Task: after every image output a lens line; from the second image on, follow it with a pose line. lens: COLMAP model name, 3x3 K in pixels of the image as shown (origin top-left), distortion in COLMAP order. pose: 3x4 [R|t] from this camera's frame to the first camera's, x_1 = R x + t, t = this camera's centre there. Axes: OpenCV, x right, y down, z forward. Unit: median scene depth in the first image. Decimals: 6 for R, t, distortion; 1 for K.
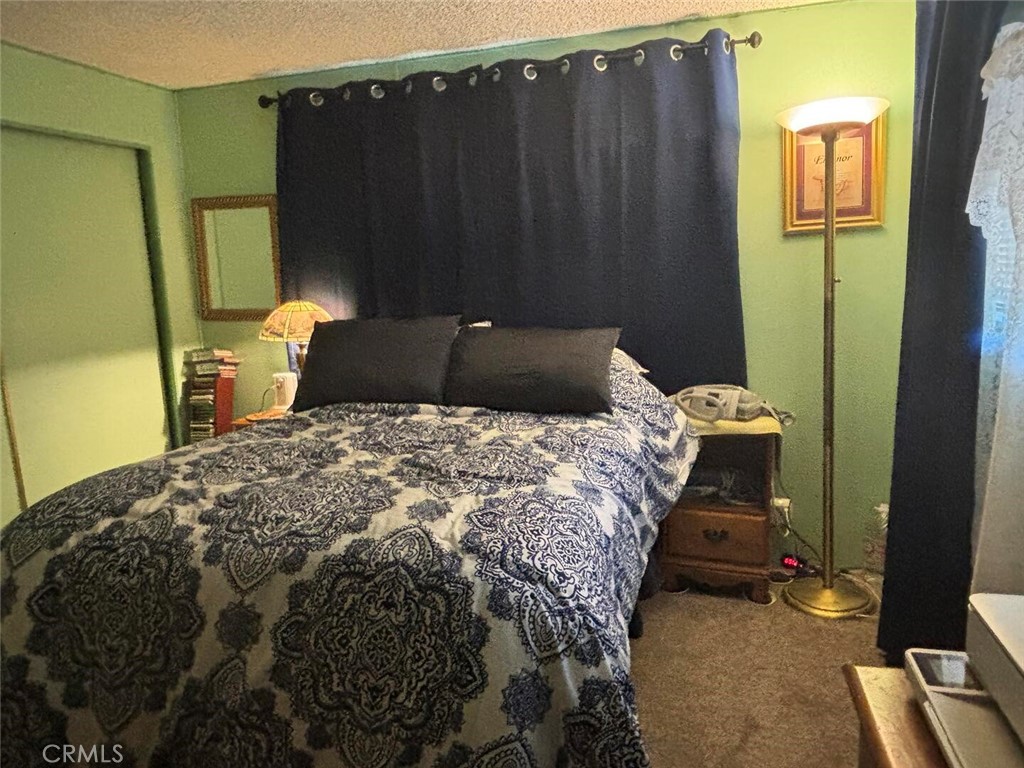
lens RADIAL K [[710.0, 0, 516.8], [0, 710.0, 379.1], [0, 0, 1]] dist [0.038217, -0.054745]
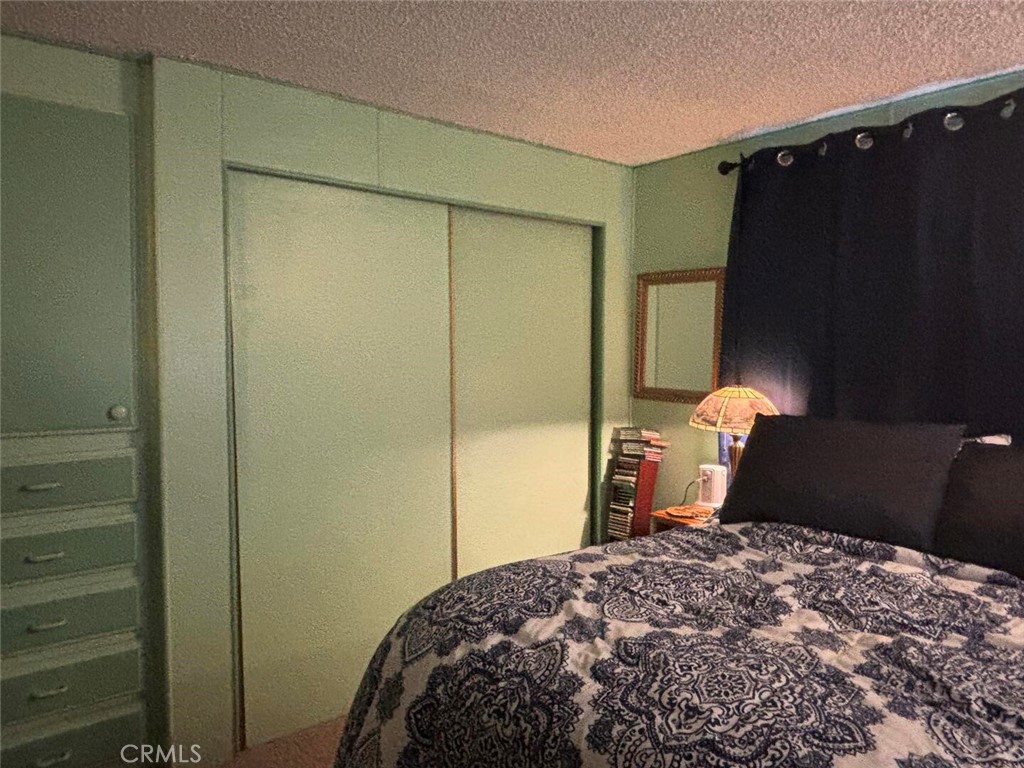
lens RADIAL K [[710.0, 0, 504.6], [0, 710.0, 373.1], [0, 0, 1]] dist [0.038217, -0.054745]
pose [[0.820969, 0.065844, -0.567164, -0.070802], [-0.128745, 0.989095, -0.071530, -0.039048], [0.556269, 0.131743, 0.820493, 0.184578]]
